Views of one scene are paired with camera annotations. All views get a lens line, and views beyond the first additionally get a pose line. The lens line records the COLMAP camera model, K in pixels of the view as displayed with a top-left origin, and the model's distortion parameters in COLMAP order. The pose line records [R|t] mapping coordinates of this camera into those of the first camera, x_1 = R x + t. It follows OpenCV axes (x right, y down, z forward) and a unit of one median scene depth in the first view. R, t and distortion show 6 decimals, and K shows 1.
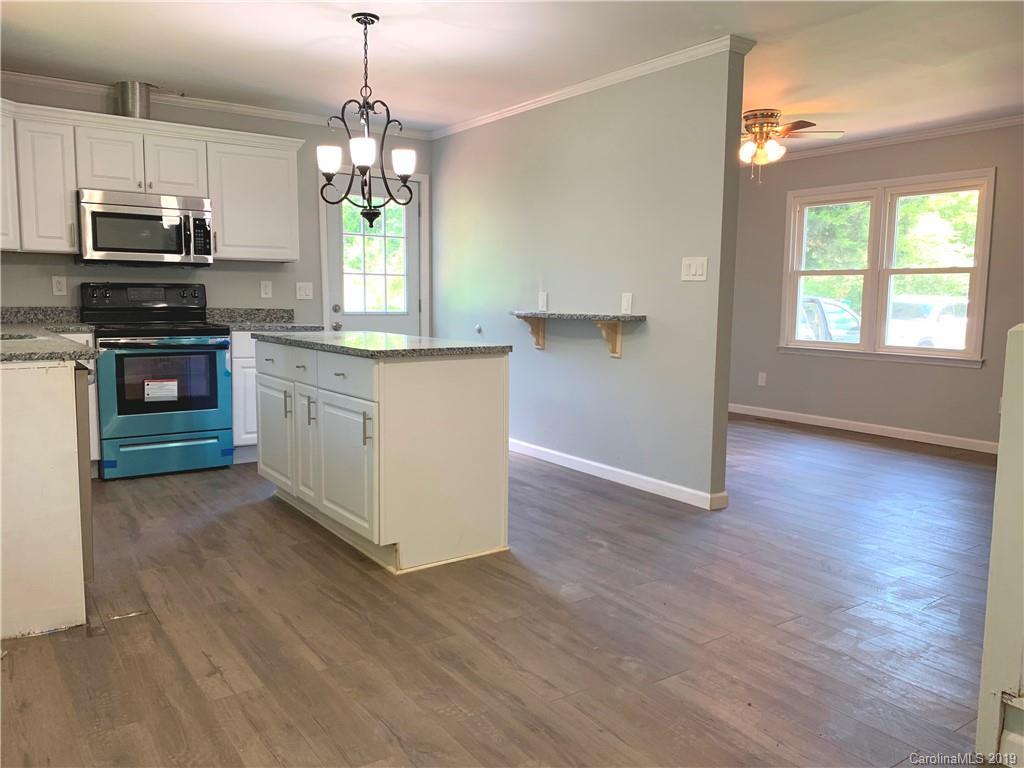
lens RADIAL K [[776.9, 0, 512.0], [0, 776.9, 384.0], [0, 0, 1]] dist [0.028115, -0.008946]
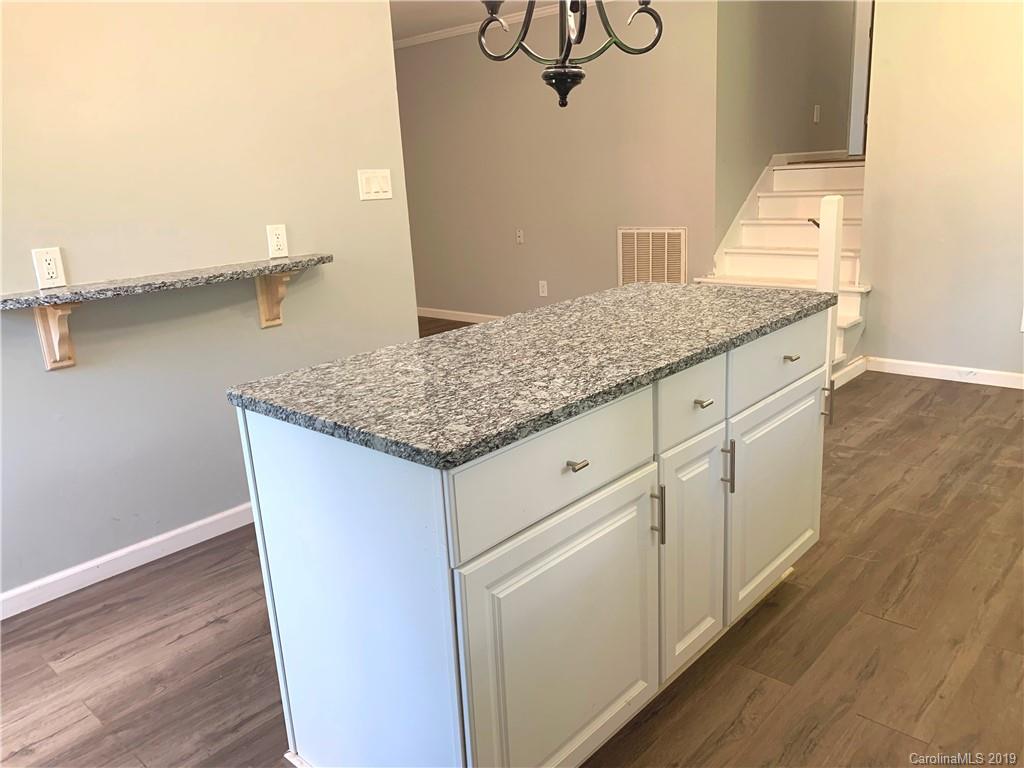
lens RADIAL K [[789.3, 0, 507.9], [0, 789.3, 378.2], [0, 0, 1]] dist [0.017309, -0.003059]
pose [[-0.215729, -0.250161, 0.943865, -0.953880], [0.164237, 0.943558, 0.287618, -0.265936], [-0.962542, 0.217064, -0.162467, 1.621625]]
